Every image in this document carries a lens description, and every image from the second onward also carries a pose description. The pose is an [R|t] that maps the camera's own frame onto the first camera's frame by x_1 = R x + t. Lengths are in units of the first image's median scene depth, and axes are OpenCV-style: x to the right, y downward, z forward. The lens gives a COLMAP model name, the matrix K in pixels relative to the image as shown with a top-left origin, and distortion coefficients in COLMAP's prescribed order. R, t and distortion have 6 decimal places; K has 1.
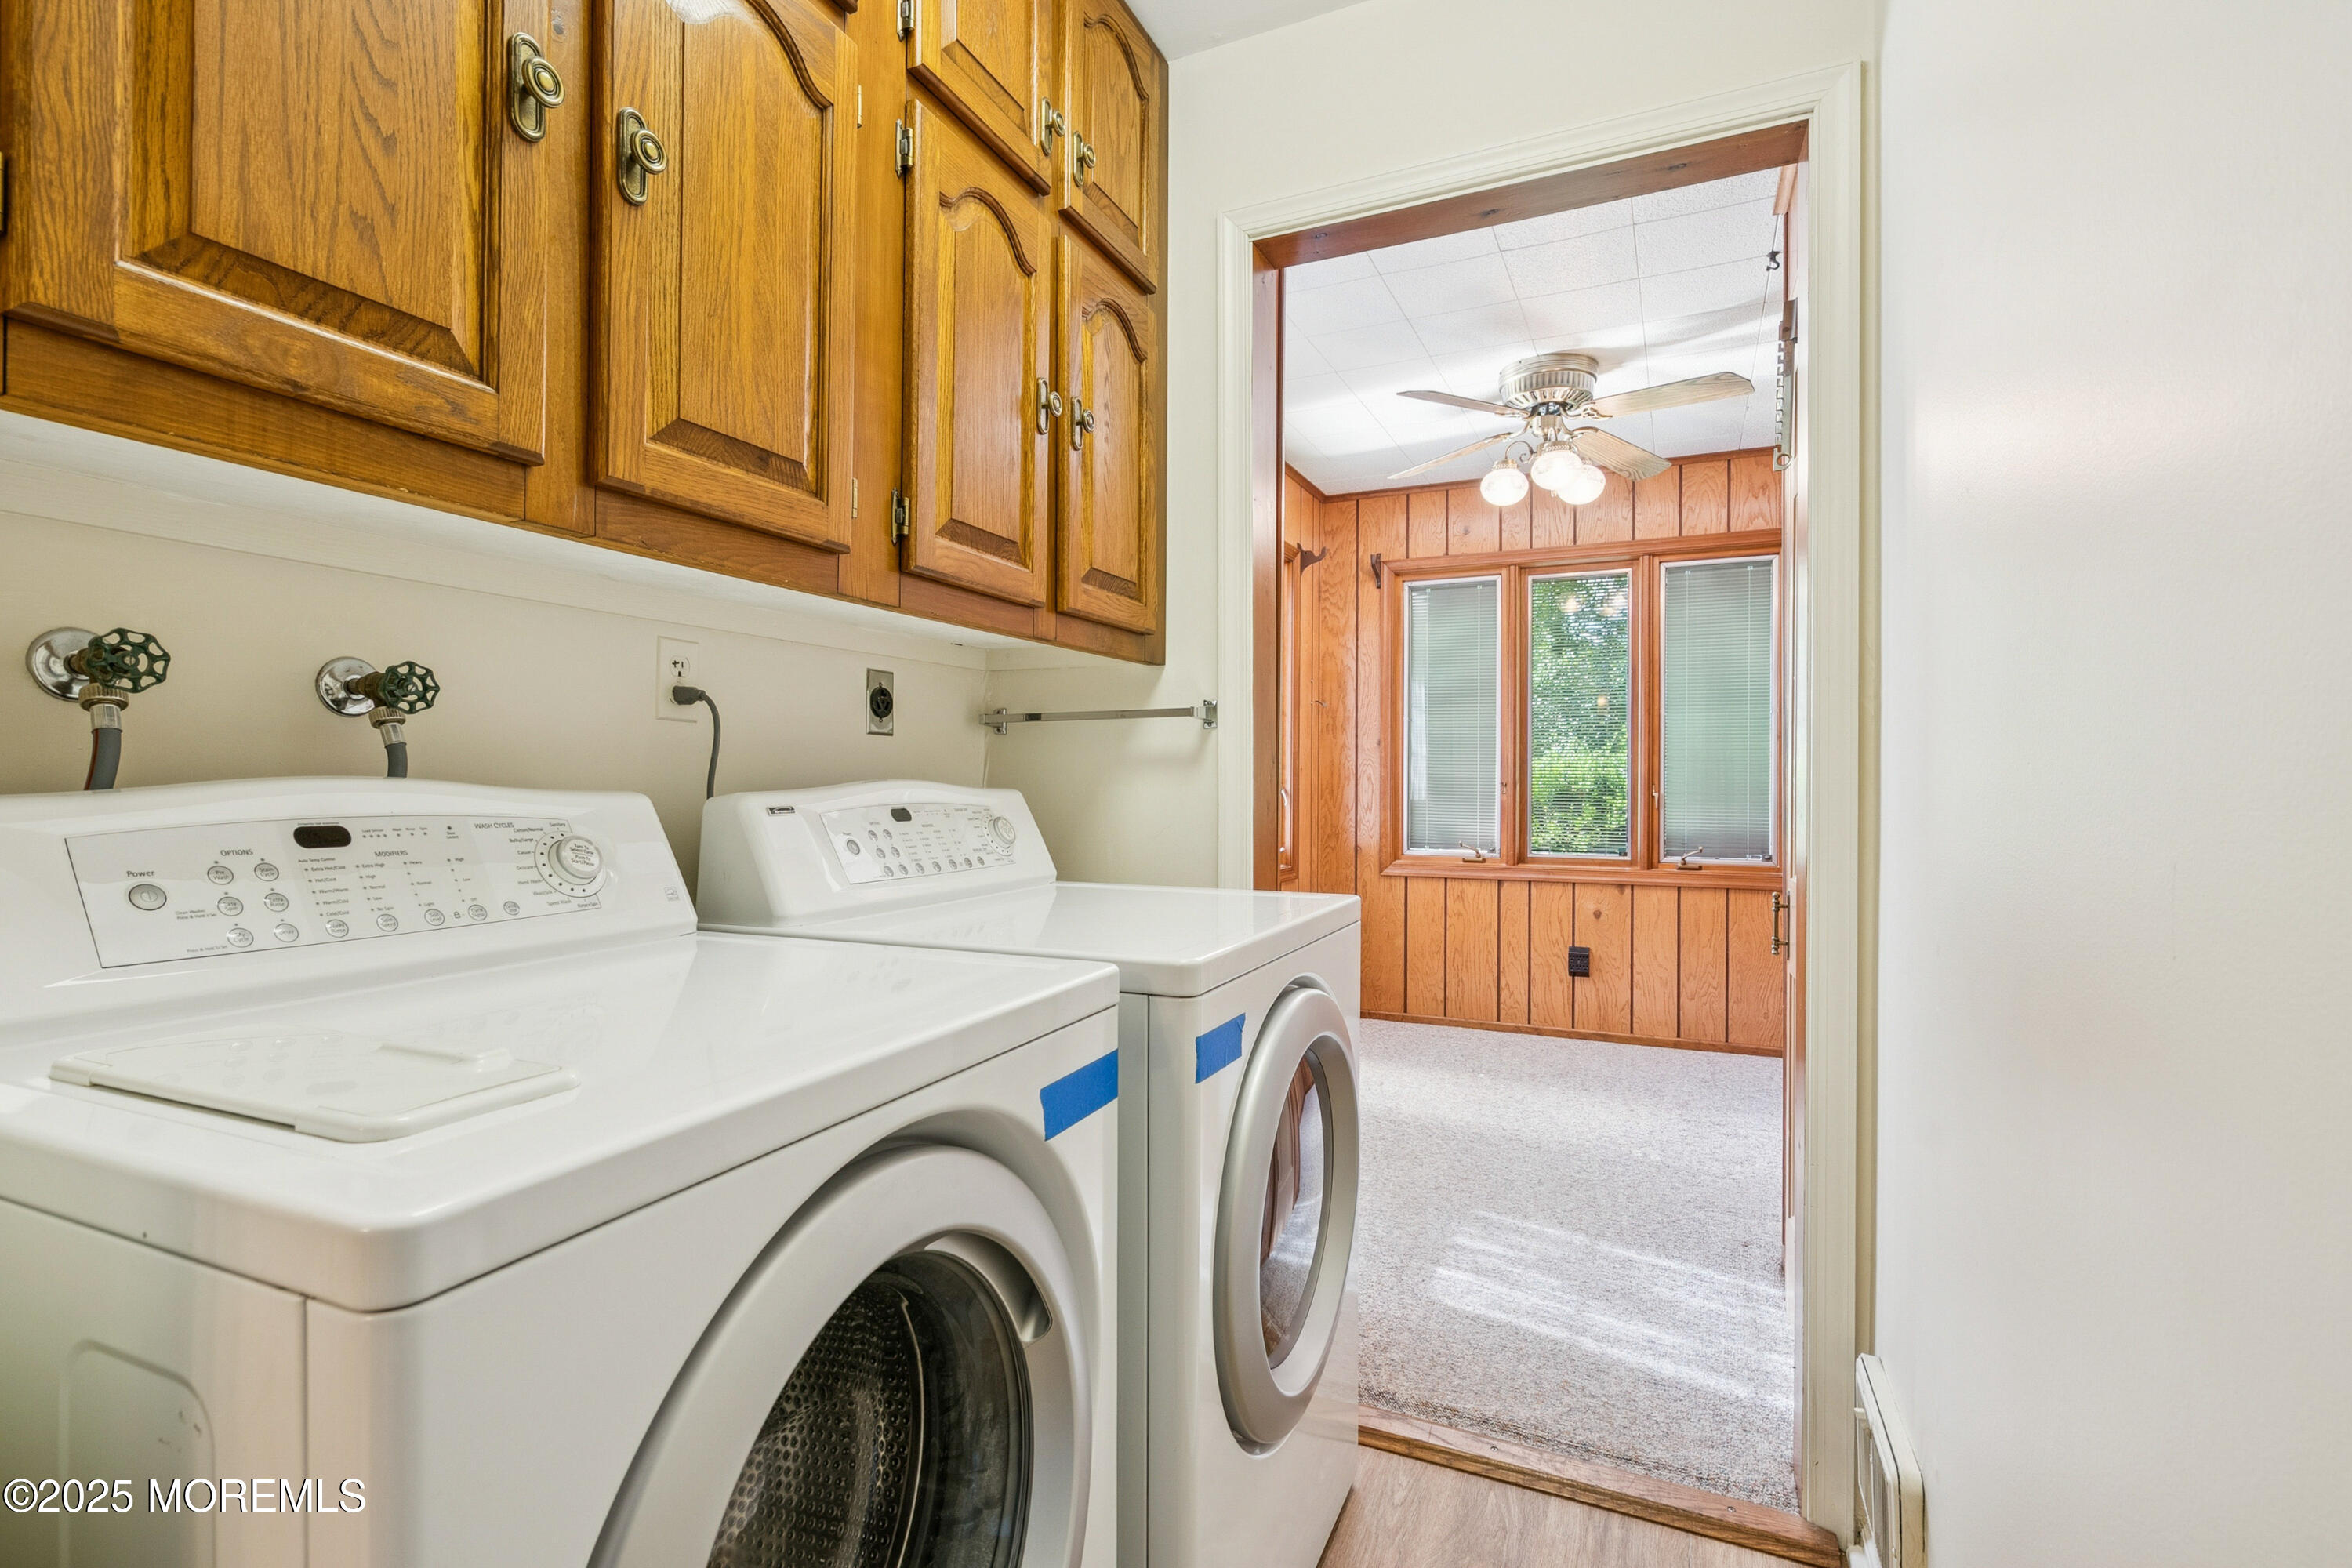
lens RADIAL K [[1070.9, 0, 1169.1], [0, 1070.9, 790.5], [0, 0, 1]] dist [-0.013269, 0.000890]
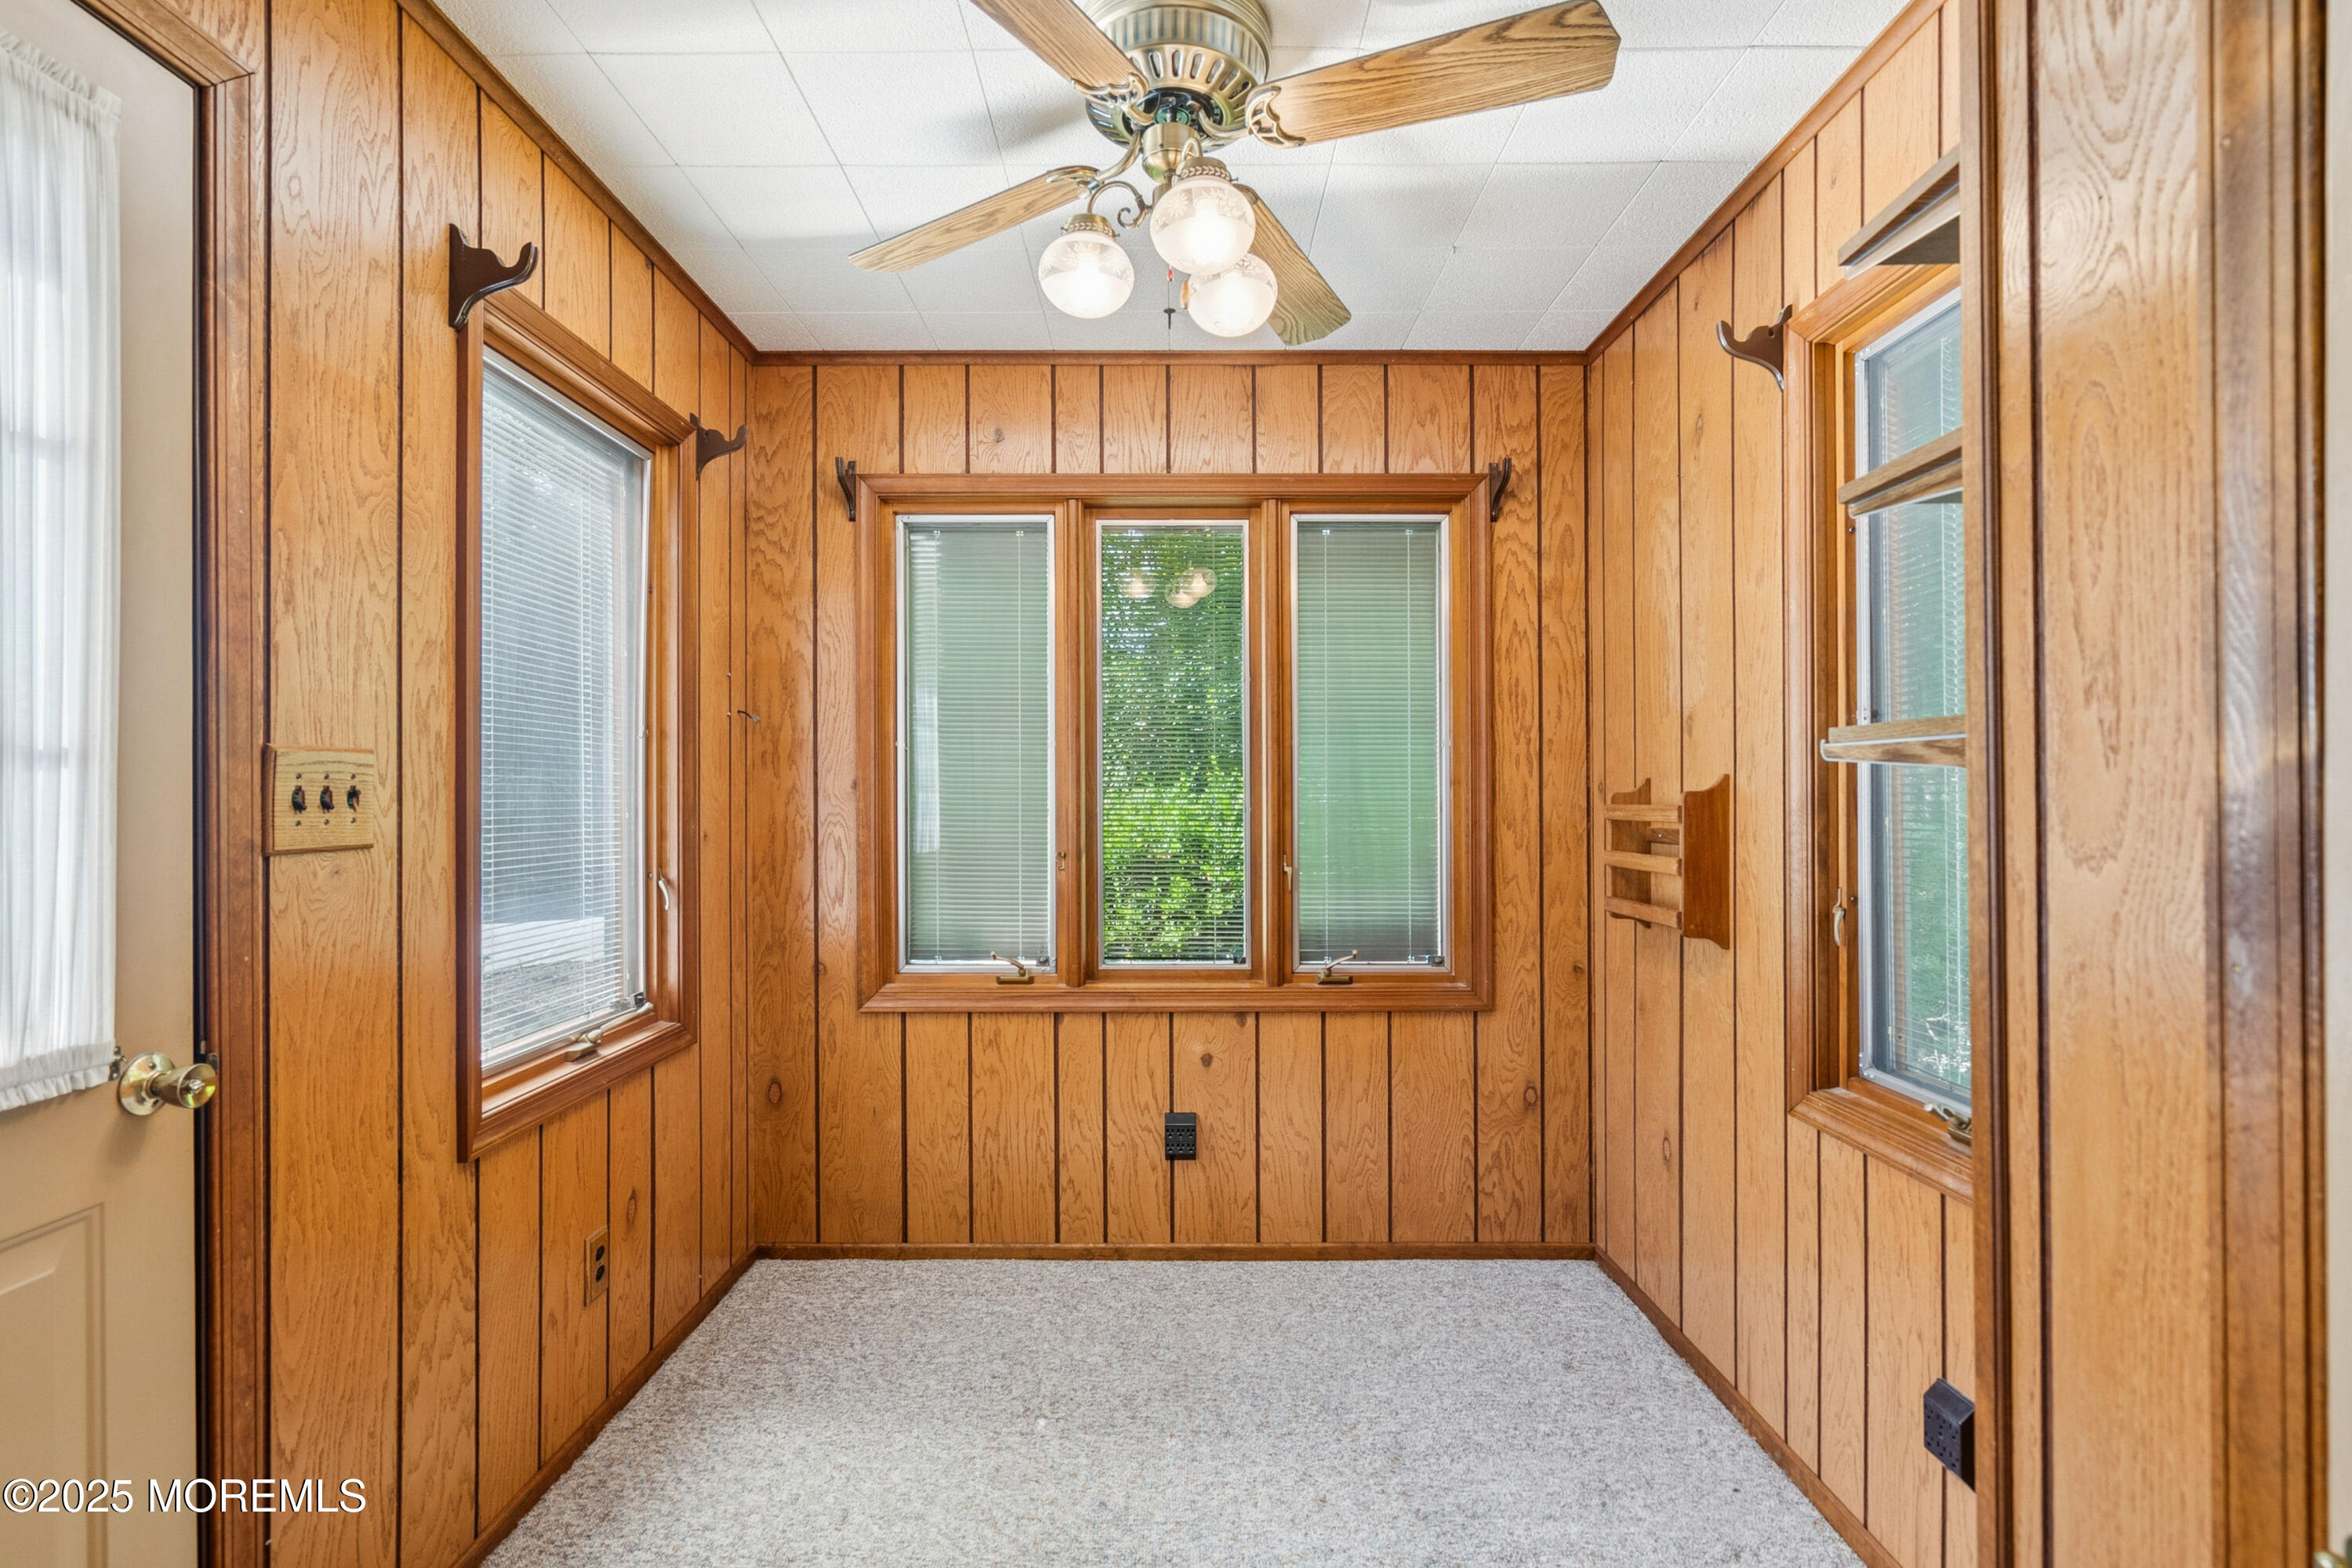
lens RADIAL K [[1070.9, 0, 1173.2], [0, 1070.9, 799.0], [0, 0, 1]] dist [-0.013269, 0.000890]
pose [[0.903219, -0.006989, 0.429122, 0.107551], [0.009071, 0.999955, -0.002808, -0.035740], [-0.429083, 0.006428, 0.903242, 0.417807]]
